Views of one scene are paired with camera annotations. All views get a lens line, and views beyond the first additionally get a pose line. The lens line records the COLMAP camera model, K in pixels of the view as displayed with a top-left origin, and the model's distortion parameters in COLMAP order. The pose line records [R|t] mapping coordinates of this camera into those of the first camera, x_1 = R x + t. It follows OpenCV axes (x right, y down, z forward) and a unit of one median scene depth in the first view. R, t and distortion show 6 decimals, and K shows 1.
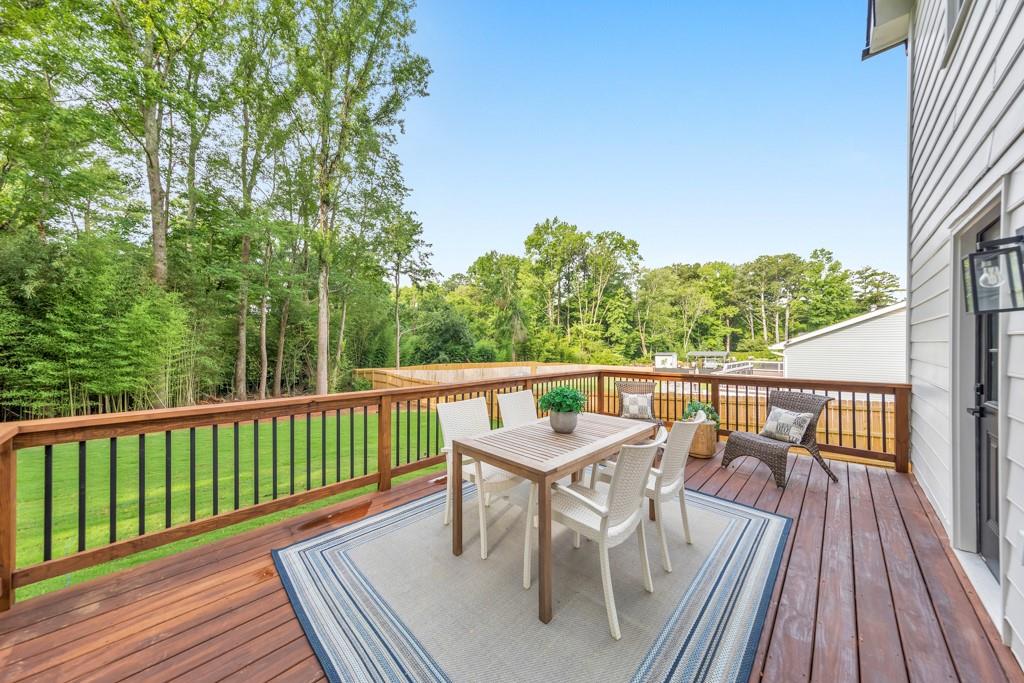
lens RADIAL K [[327.8, 0, 515.9], [0, 327.8, 345.3], [0, 0, 1]] dist [0.000926, 0.000068]
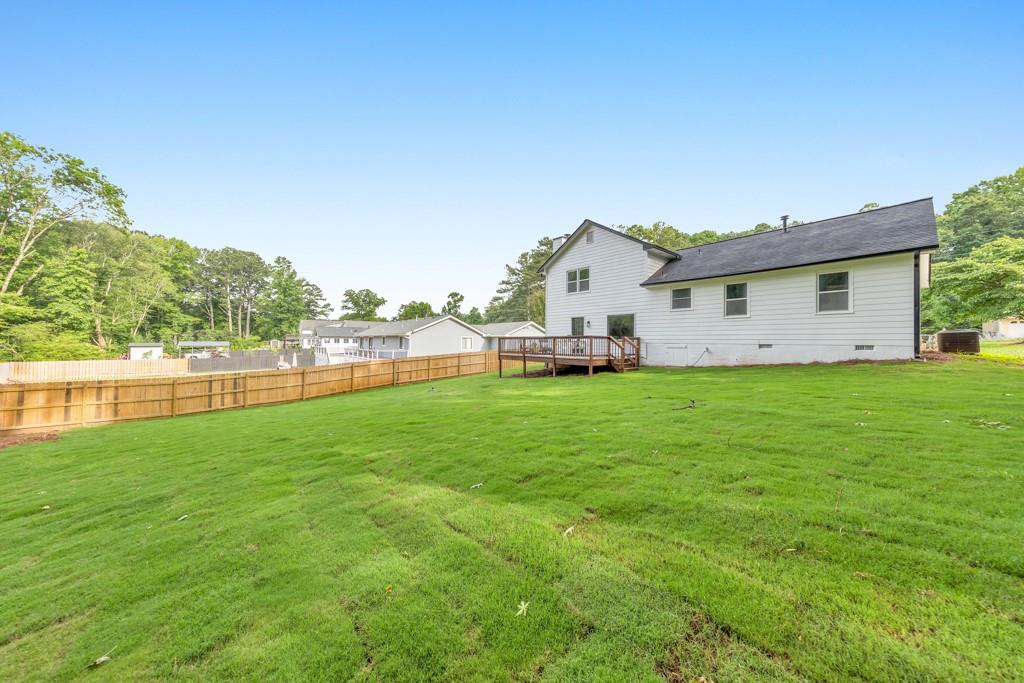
lens RADIAL K [[325.3, 0, 517.3], [0, 325.3, 339.9], [0, 0, 1]] dist [0.001363, 0.000095]
pose [[0.082776, 0.006104, 0.996549, -0.190492], [-0.009782, 0.999938, -0.005313, 0.008081], [-0.996520, -0.009308, 0.082831, 0.043061]]
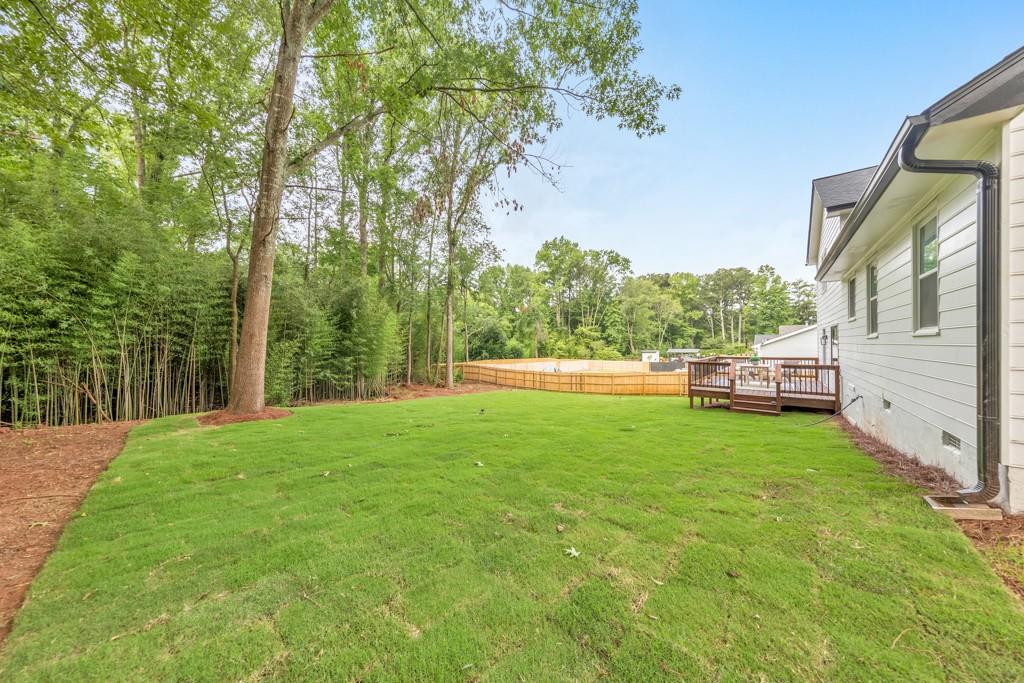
lens RADIAL K [[325.3, 0, 517.3], [0, 325.3, 339.9], [0, 0, 1]] dist [0.001363, 0.000095]
pose [[0.994567, 0.000394, 0.104097, -0.118556], [0.000650, 0.999950, -0.009994, -0.003256], [-0.104096, 0.010007, 0.994517, -0.107791]]
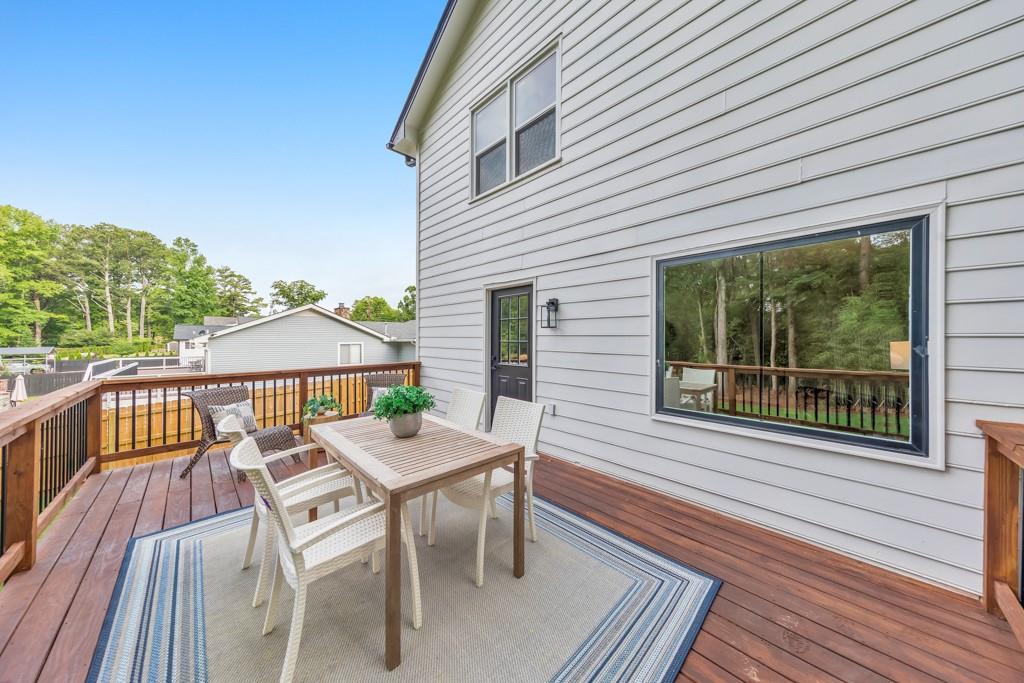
lens RADIAL K [[325.3, 0, 517.3], [0, 325.3, 339.9], [0, 0, 1]] dist [0.001363, 0.000095]
pose [[0.006583, -0.001364, 0.999977, -0.020402], [-0.003064, 0.999994, 0.001384, -0.000019], [-0.999974, -0.003073, 0.006579, 0.019004]]
